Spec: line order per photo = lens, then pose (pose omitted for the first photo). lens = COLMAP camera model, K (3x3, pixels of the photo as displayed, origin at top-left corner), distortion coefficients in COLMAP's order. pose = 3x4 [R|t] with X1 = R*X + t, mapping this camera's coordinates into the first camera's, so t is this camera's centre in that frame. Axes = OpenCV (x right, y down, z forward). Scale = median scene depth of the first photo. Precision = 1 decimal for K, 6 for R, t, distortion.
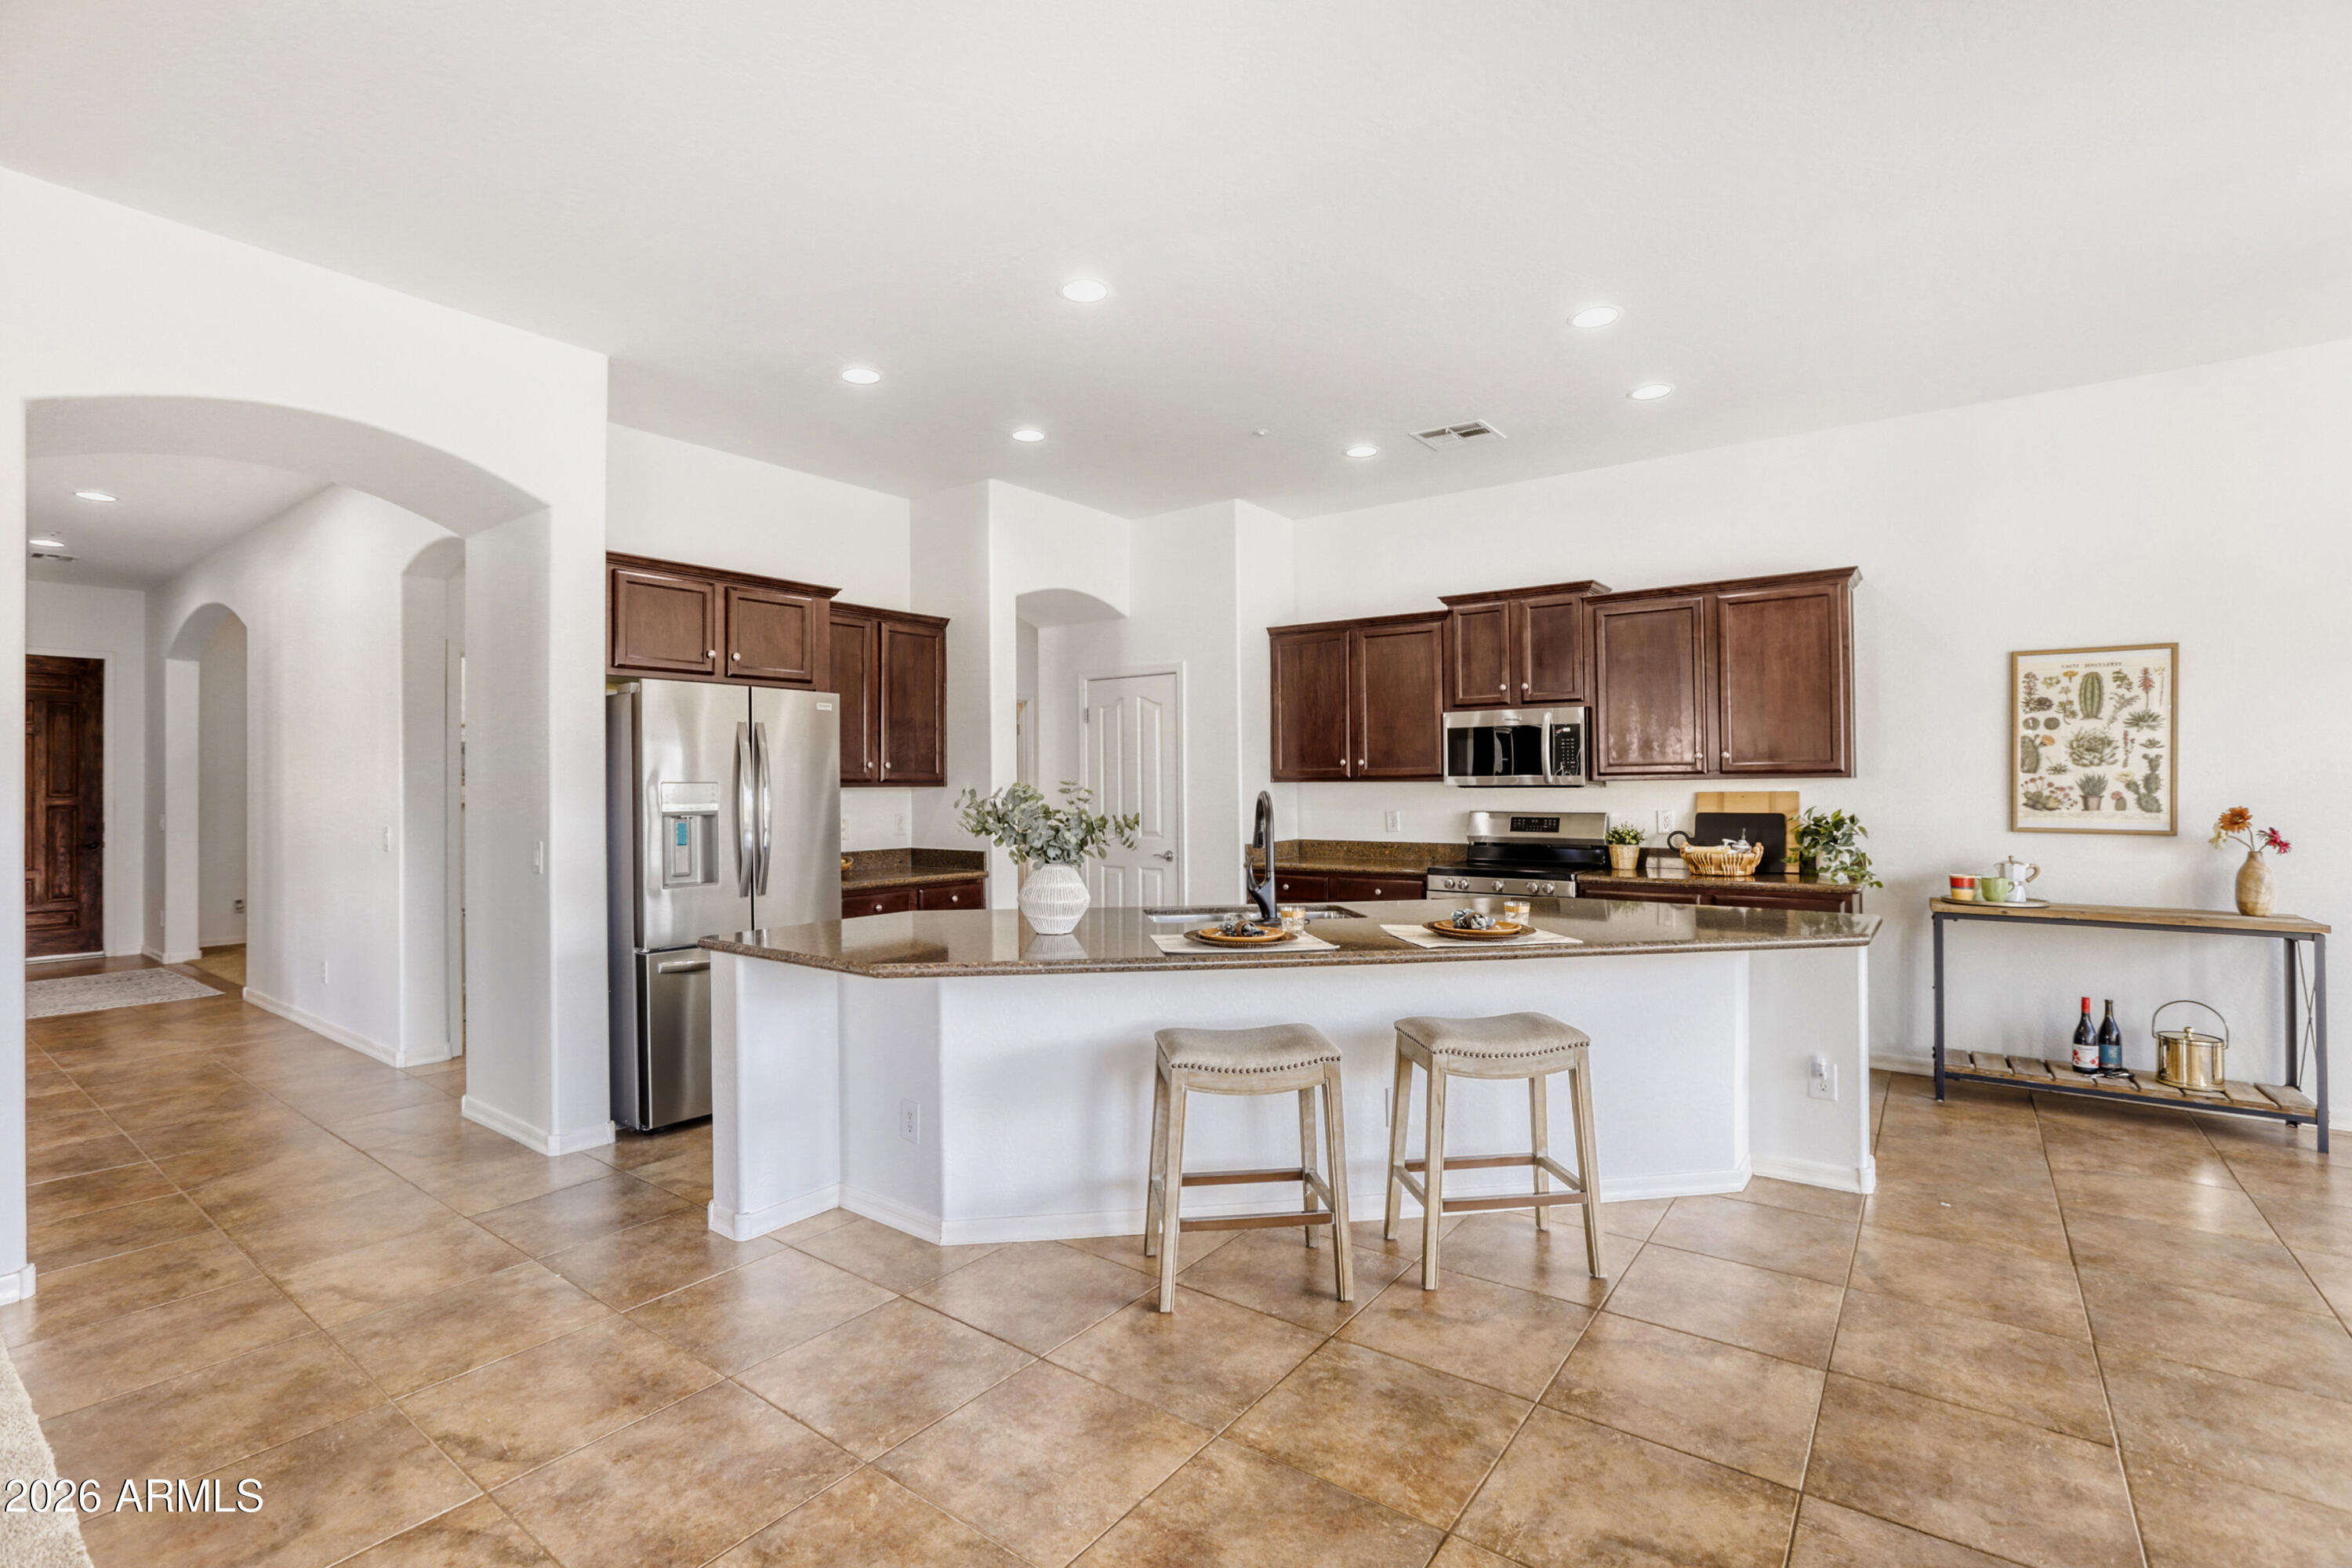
lens RADIAL K [[1027.0, 0, 1165.4], [0, 1027.0, 793.2], [0, 0, 1]] dist [-0.001708, -0.000076]
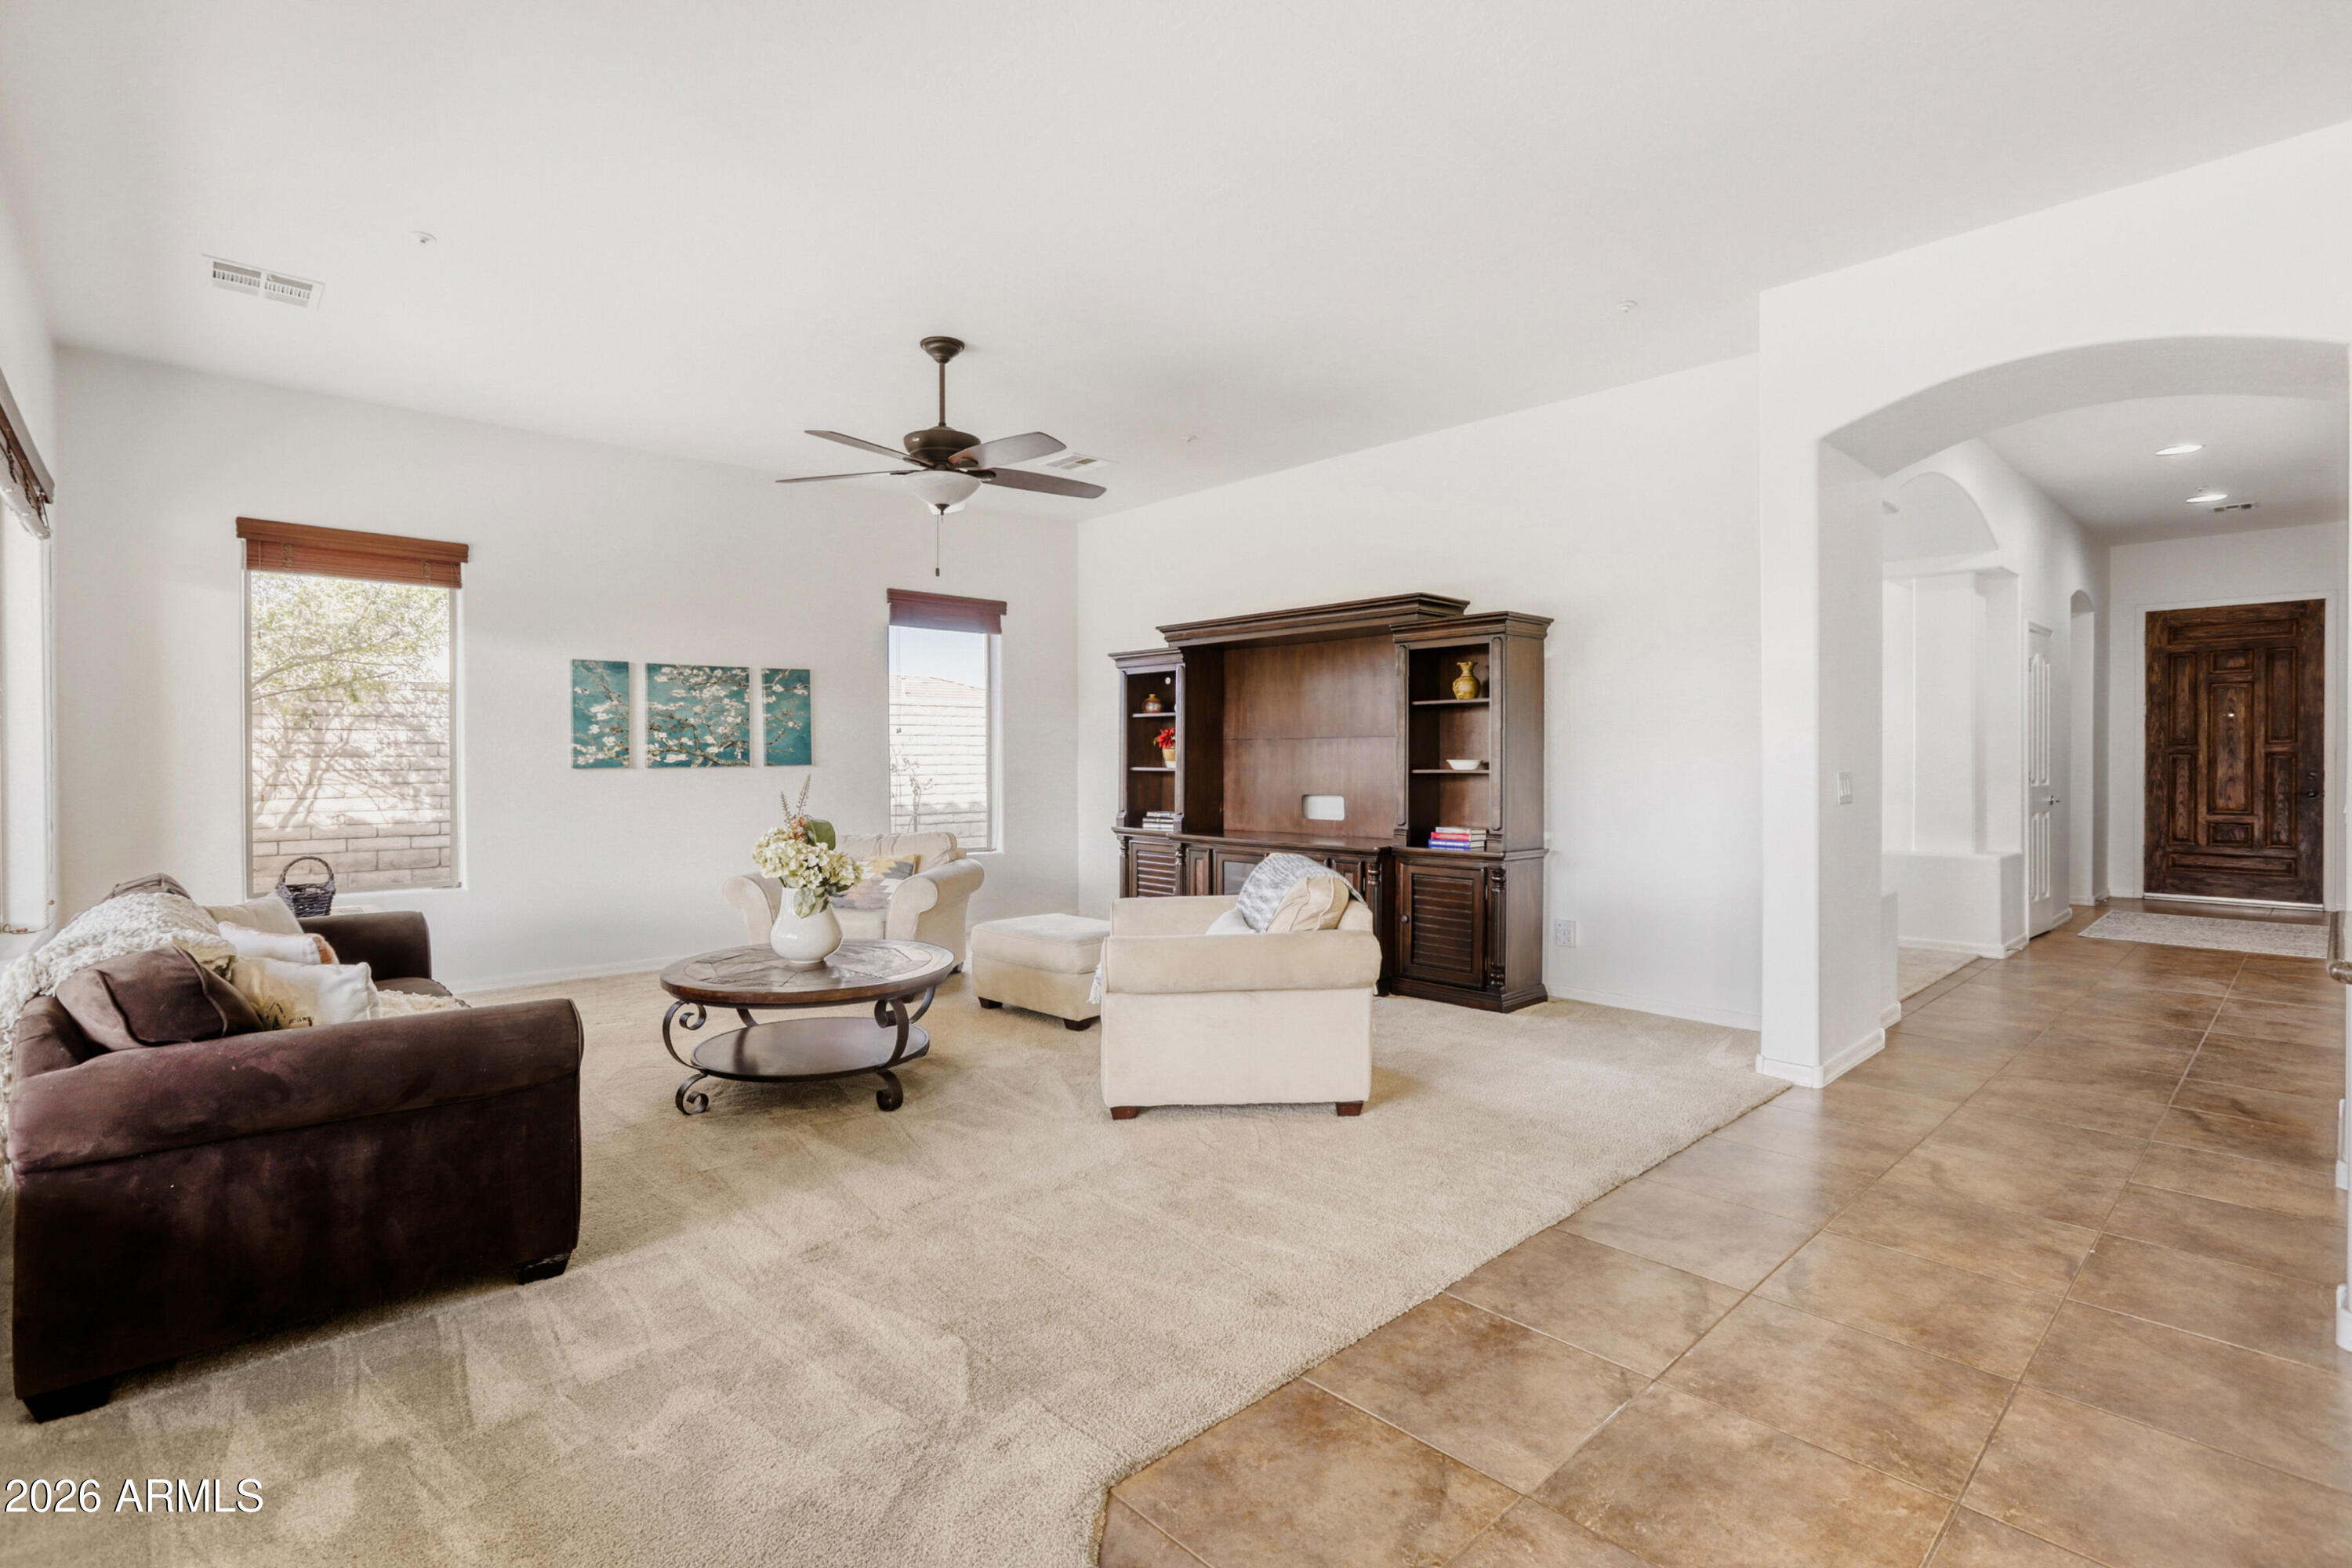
lens RADIAL K [[1083.5, 0, 1164.4], [0, 1083.5, 773.8], [0, 0, 1]] dist [0.002629, 0.000196]
pose [[-0.174305, 0.013274, -0.984602, 0.437825], [0.007848, 0.999896, 0.012090, 0.035142], [0.984660, -0.005620, -0.174391, 0.347068]]
